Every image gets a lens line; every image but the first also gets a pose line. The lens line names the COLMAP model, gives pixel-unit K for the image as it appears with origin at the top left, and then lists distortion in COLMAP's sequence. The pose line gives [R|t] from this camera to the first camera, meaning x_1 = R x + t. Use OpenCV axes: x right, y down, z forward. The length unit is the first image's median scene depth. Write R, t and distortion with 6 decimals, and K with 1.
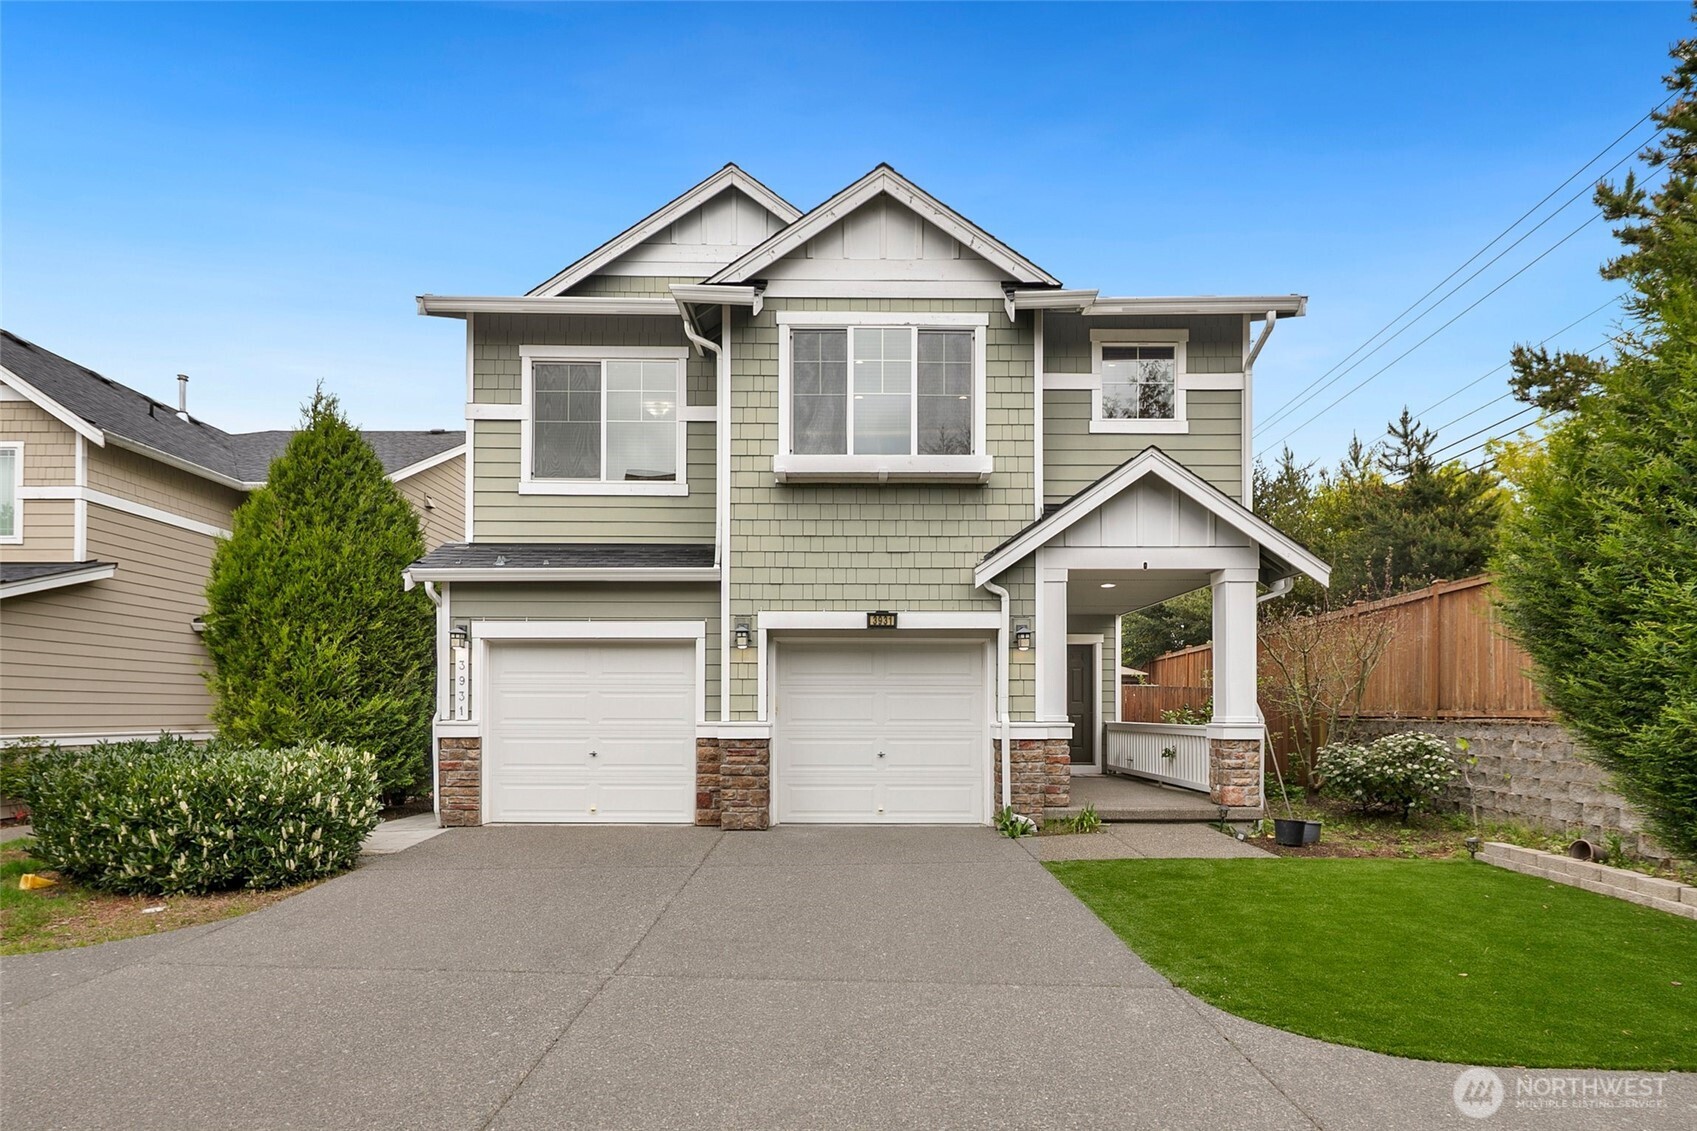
lens RADIAL K [[840.0, 0, 849.9], [0, 840.0, 705.2], [0, 0, 1]] dist [0.002095, -0.000268]
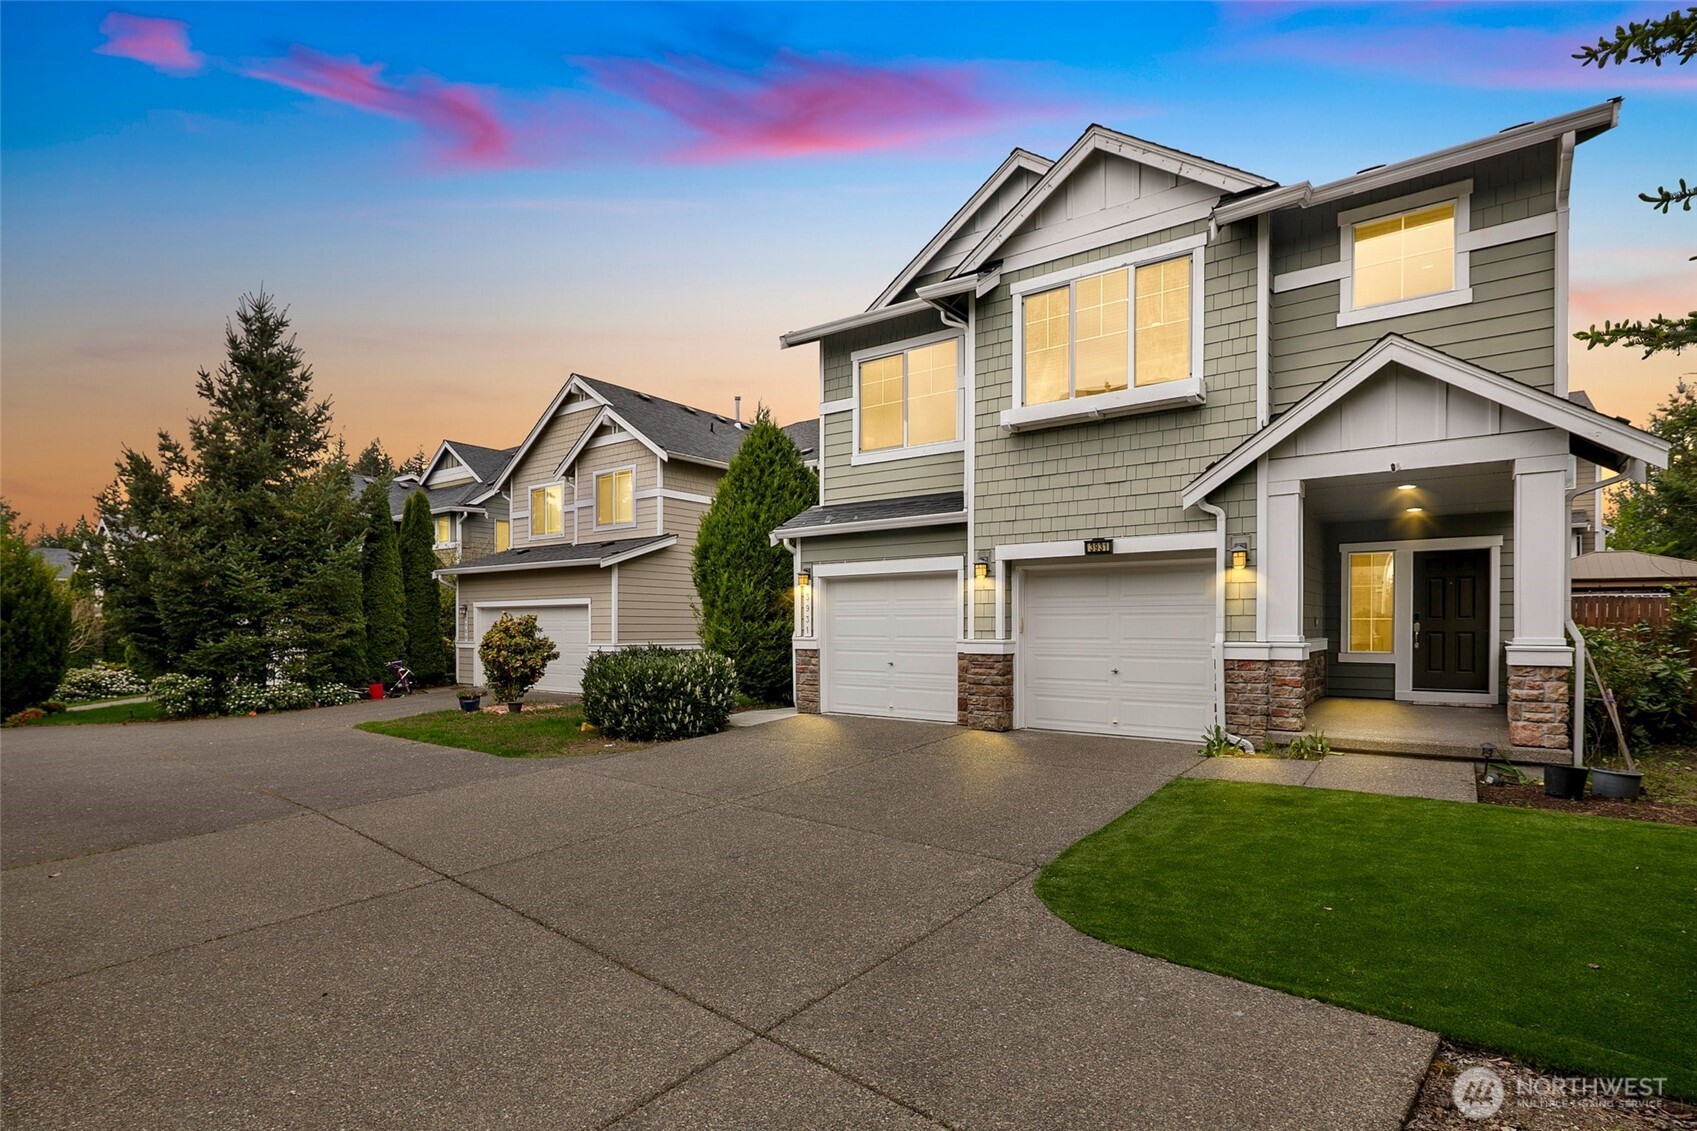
lens RADIAL K [[816.8, 0, 845.6], [0, 816.8, 634.1], [0, 0, 1]] dist [-0.001957, -0.000864]
pose [[0.799691, 0.003612, -0.600401, 0.406275], [0.007026, 0.999857, 0.015374, -0.006997], [0.600371, -0.016513, 0.799551, -0.040397]]
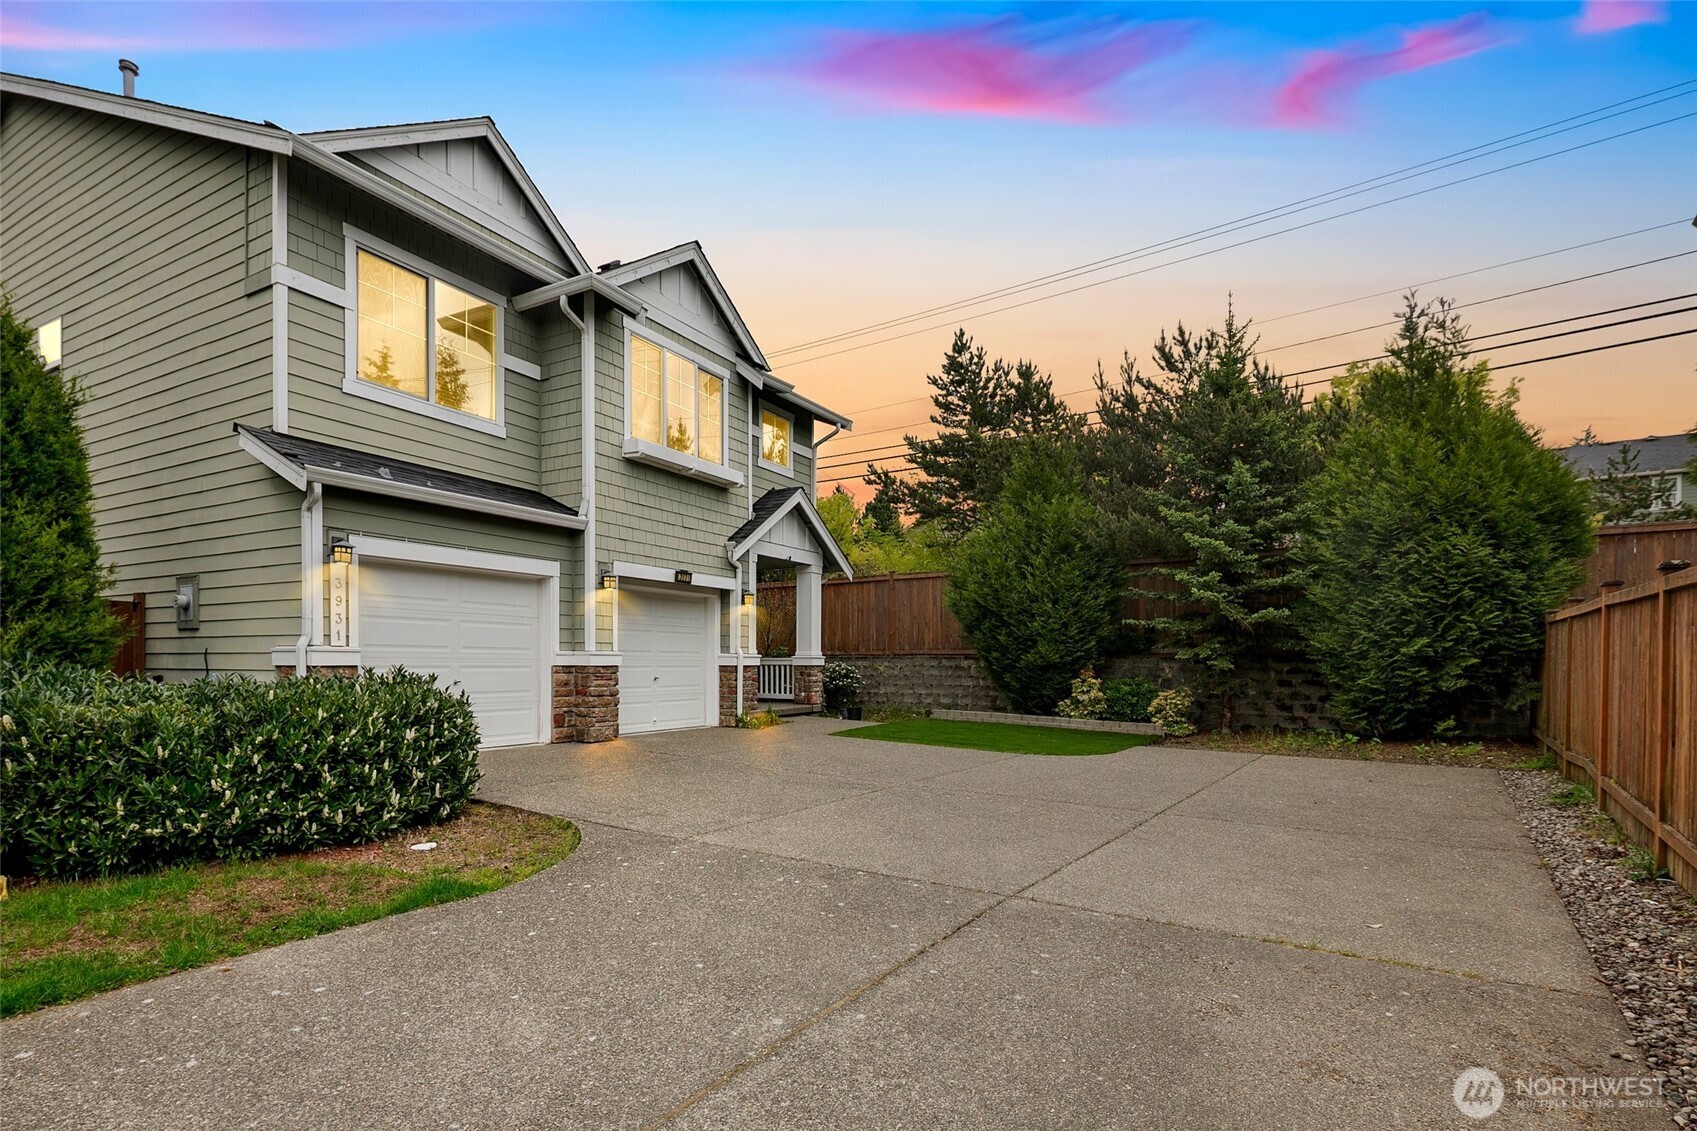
lens RADIAL K [[820.2, 0, 848.3], [0, 820.2, 668.4], [0, 0, 1]] dist [-0.000061, -0.000117]
pose [[0.494338, -0.005819, 0.869250, -0.965458], [-0.011864, 0.999839, 0.013441, 0.023876], [-0.869189, -0.016957, 0.494190, 0.117113]]
